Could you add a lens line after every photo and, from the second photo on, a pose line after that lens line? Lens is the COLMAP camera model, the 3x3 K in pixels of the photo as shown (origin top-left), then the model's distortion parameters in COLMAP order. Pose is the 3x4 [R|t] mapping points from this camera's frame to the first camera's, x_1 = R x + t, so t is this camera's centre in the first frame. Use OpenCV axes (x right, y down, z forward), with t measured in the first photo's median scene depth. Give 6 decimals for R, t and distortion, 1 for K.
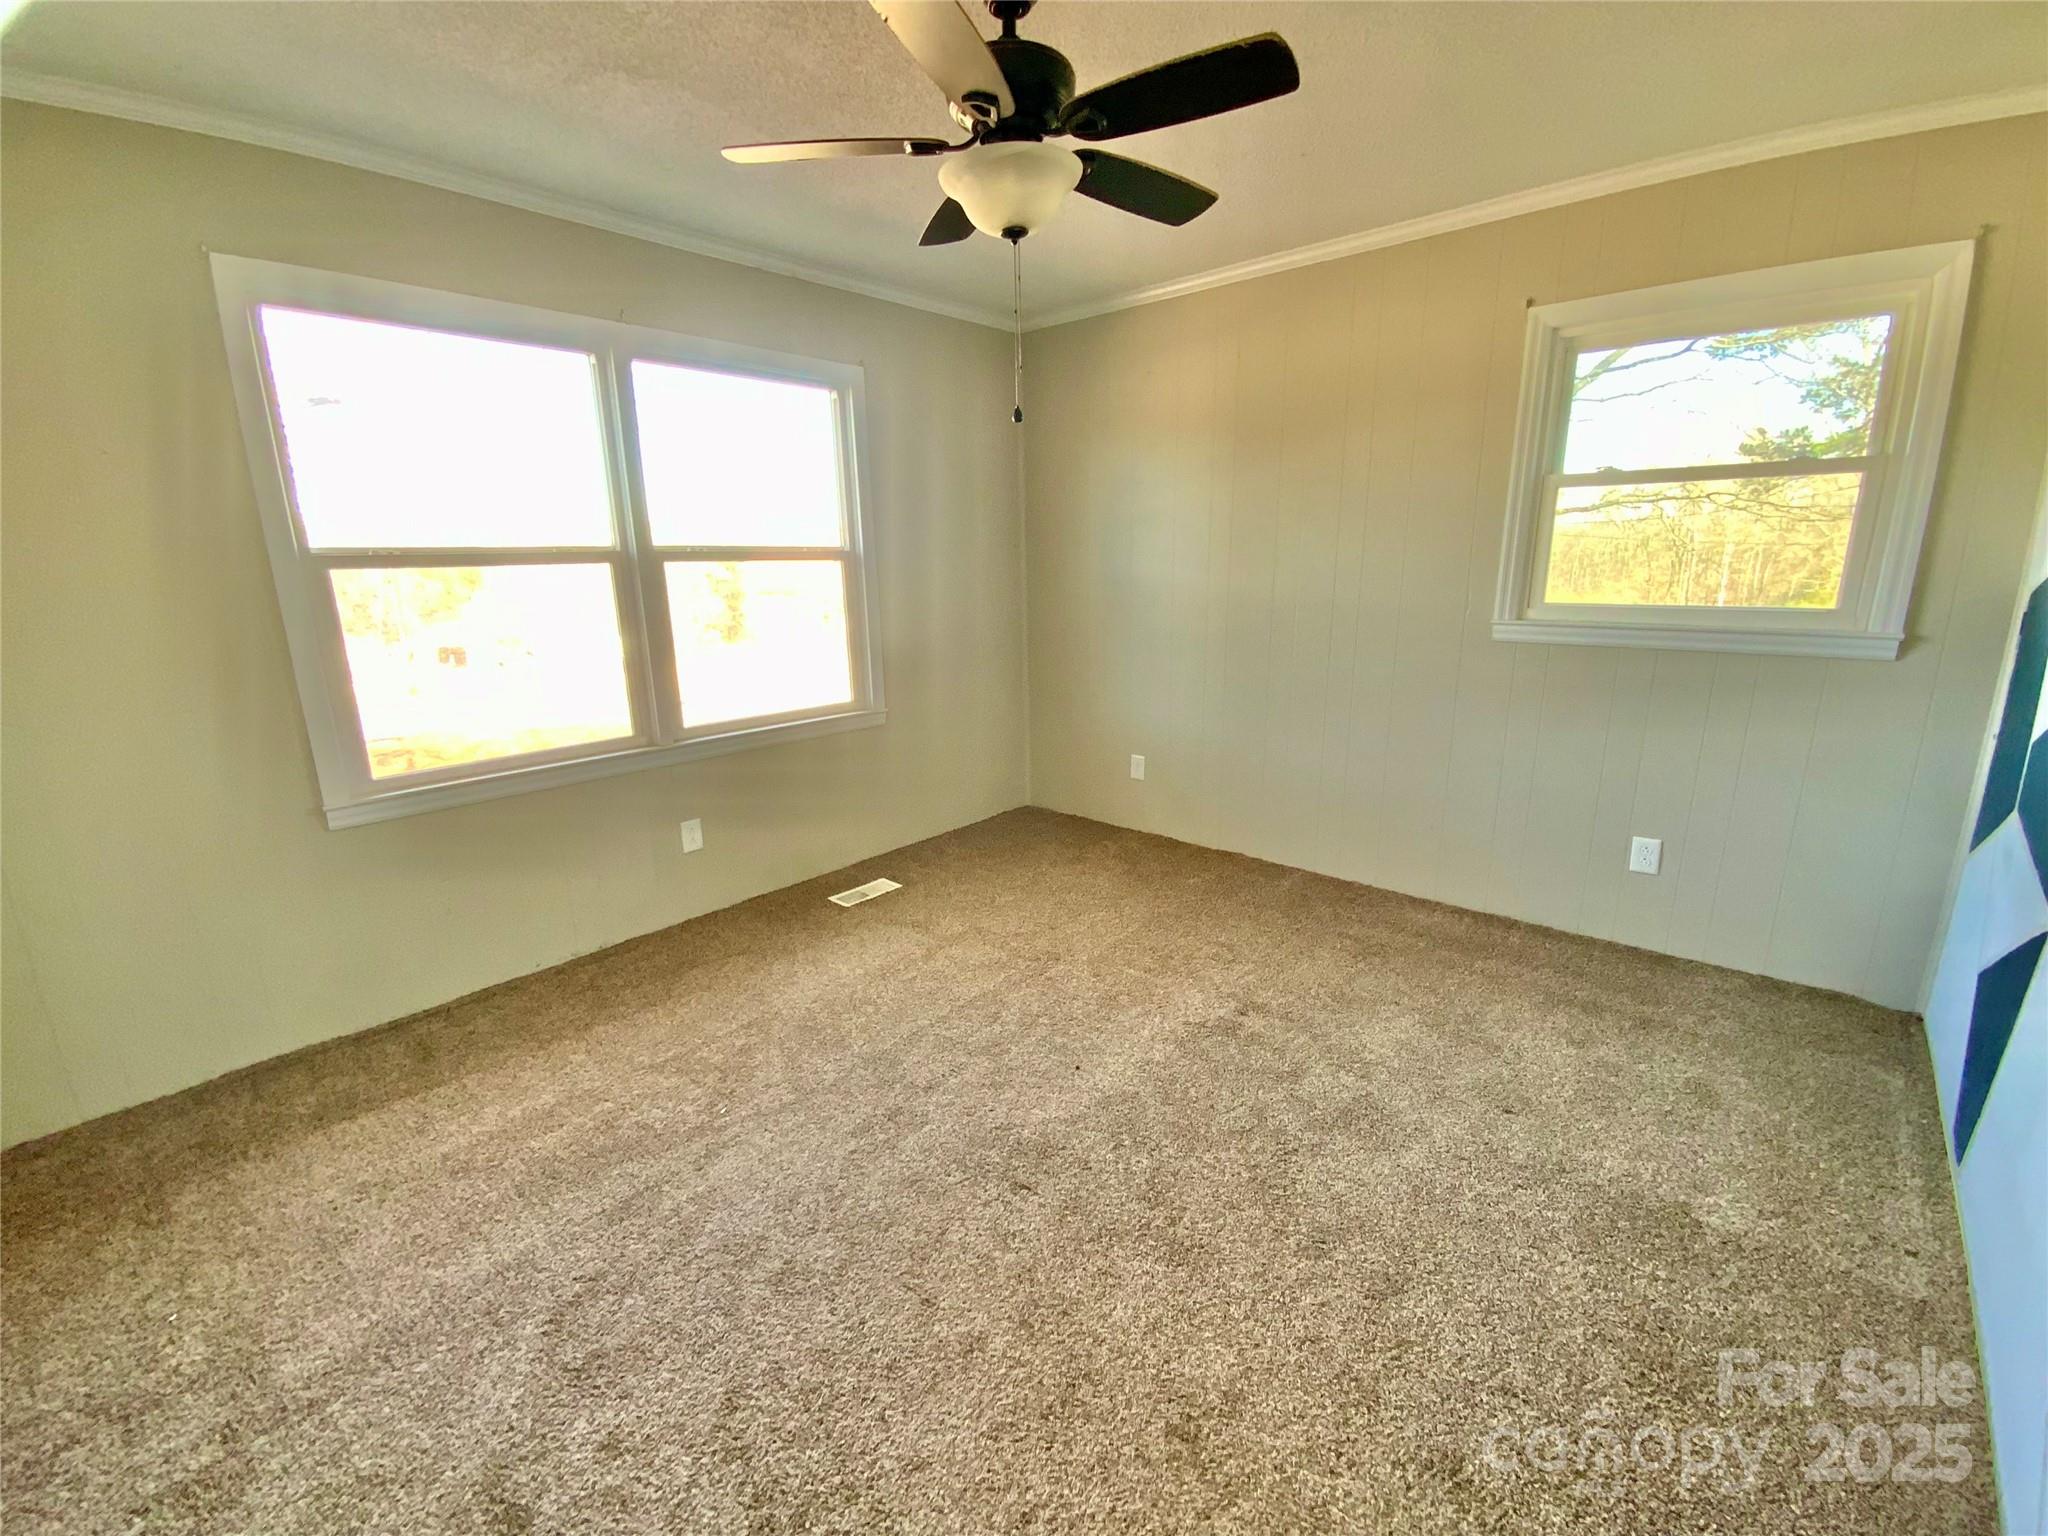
lens RADIAL K [[839.8, 0, 1028.8], [0, 839.8, 769.3], [0, 0, 1]] dist [0.015683, -0.010702]
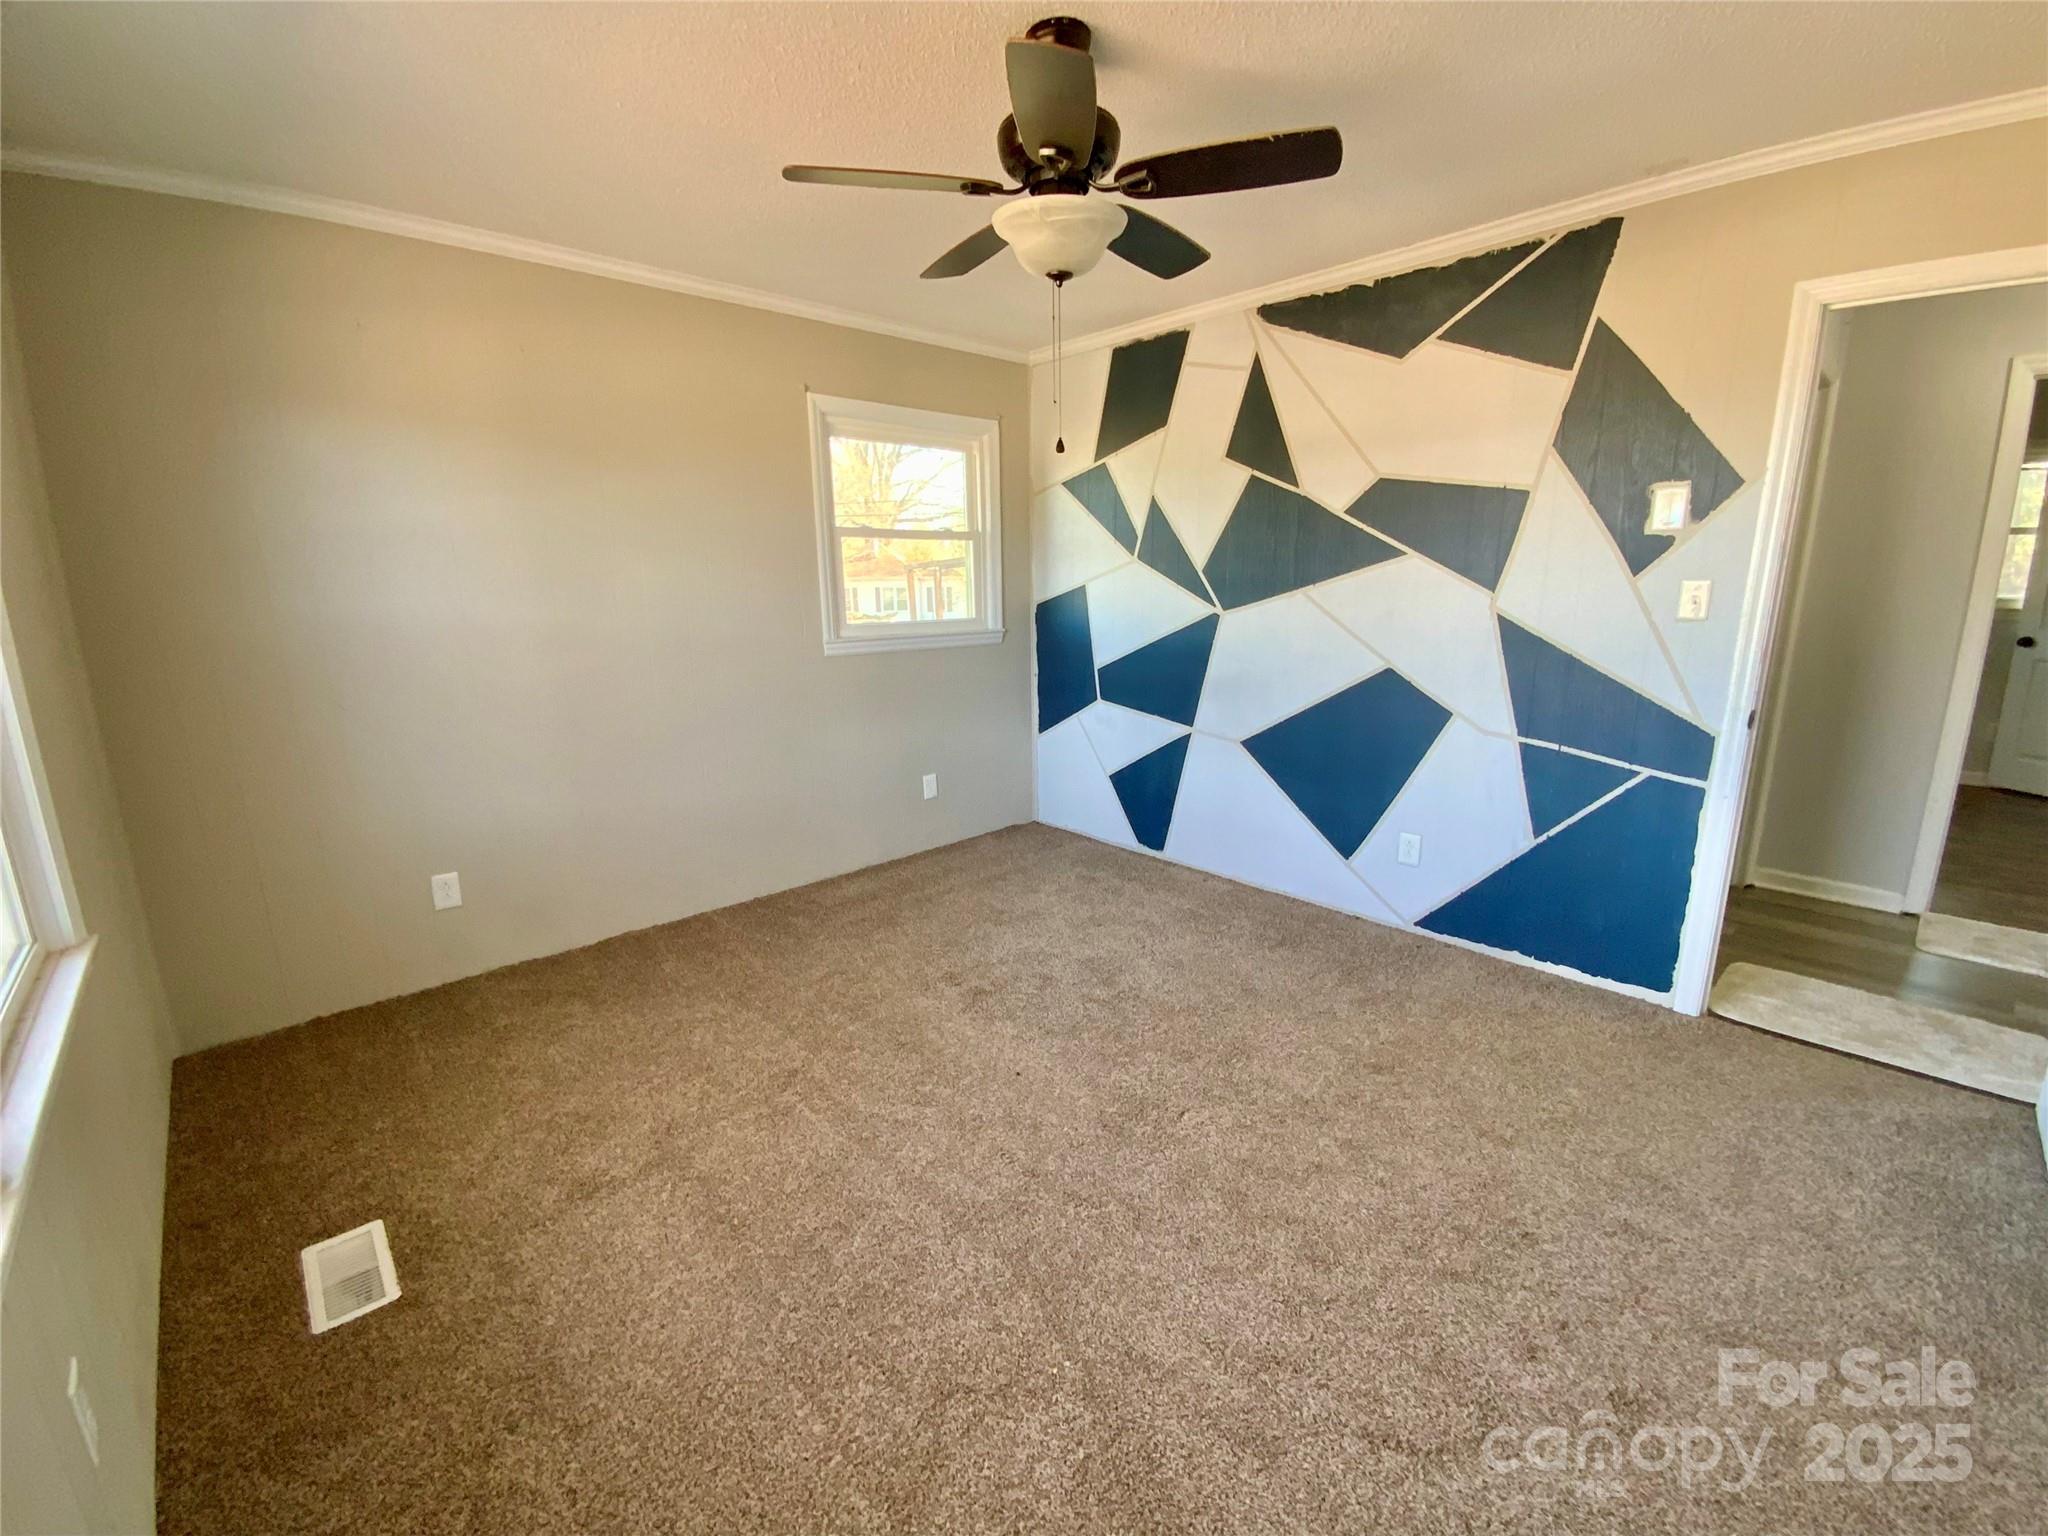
lens RADIAL K [[839.8, 0, 1028.8], [0, 839.8, 769.3], [0, 0, 1]] dist [0.015683, -0.010702]
pose [[0.115092, -0.208852, 0.971151, -0.770456], [0.257393, 0.950528, 0.173913, -0.156289], [-0.959428, 0.229952, 0.163156, 0.654844]]
